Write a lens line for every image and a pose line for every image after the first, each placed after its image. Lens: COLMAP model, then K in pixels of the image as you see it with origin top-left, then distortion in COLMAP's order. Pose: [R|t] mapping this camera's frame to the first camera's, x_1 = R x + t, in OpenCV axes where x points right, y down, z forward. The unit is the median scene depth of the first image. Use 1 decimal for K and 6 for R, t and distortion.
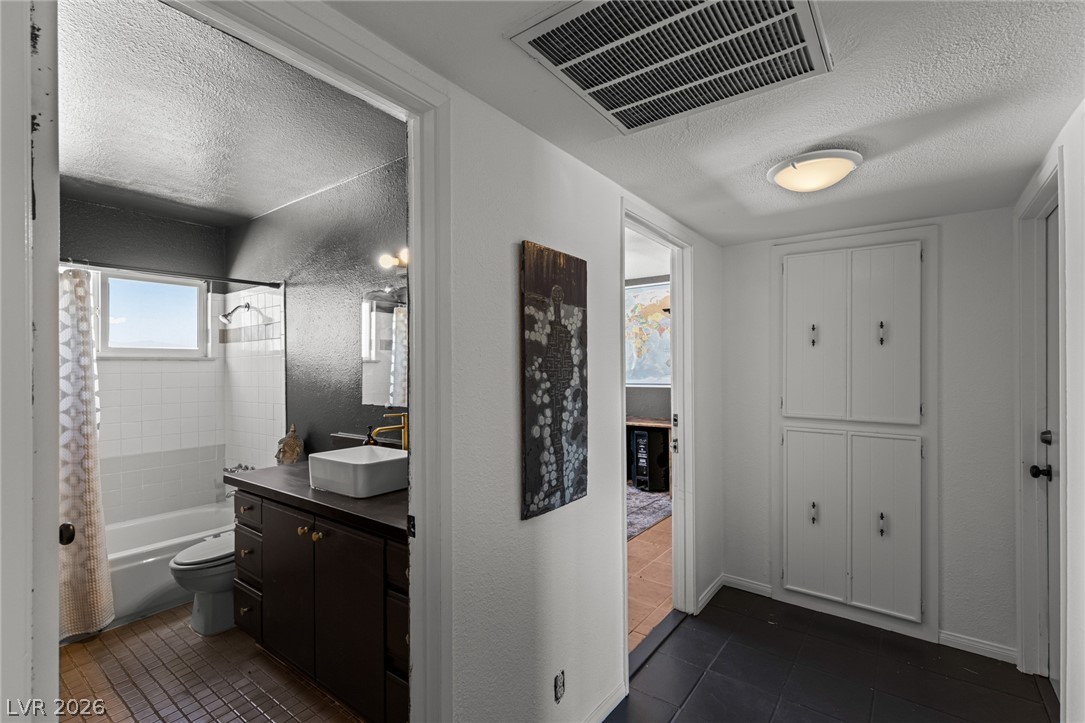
lens RADIAL K [[486.8, 0, 549.0], [0, 486.8, 357.0], [0, 0, 1]] dist [0.000873, 0.000448]
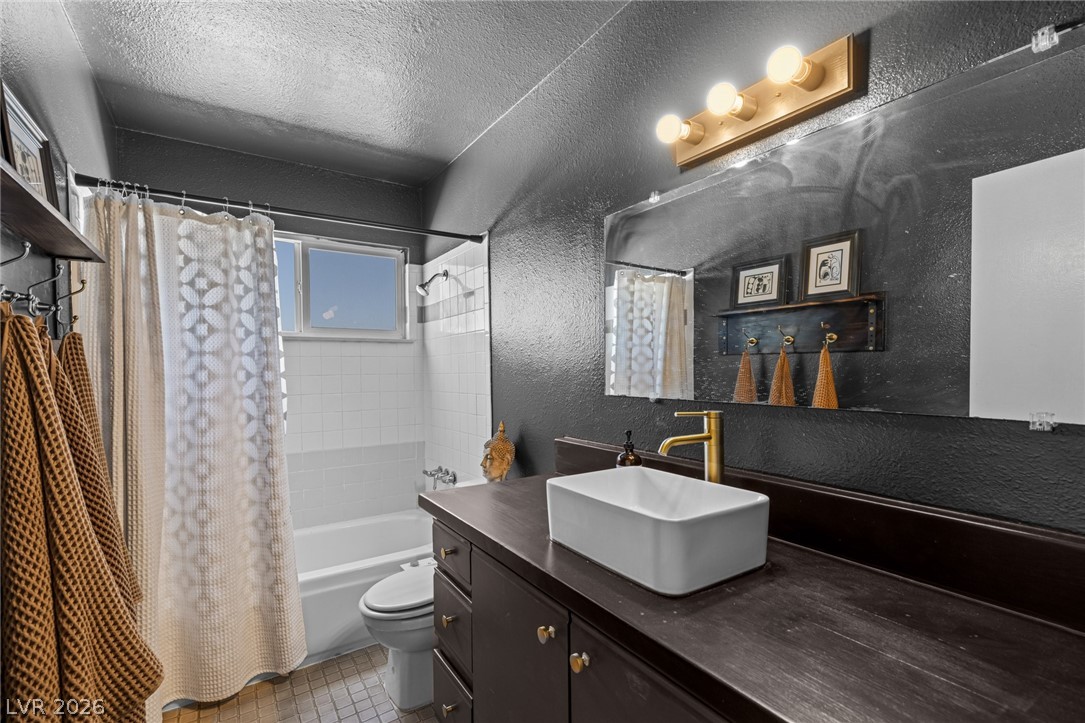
lens RADIAL K [[485.0, 0, 546.9], [0, 485.0, 364.3], [0, 0, 1]] dist [0.002539, 0.000151]
pose [[0.940314, -0.003052, -0.340294, -0.242439], [0.007750, 0.999892, 0.012447, 0.048881], [0.340219, -0.014342, 0.940237, 0.384330]]
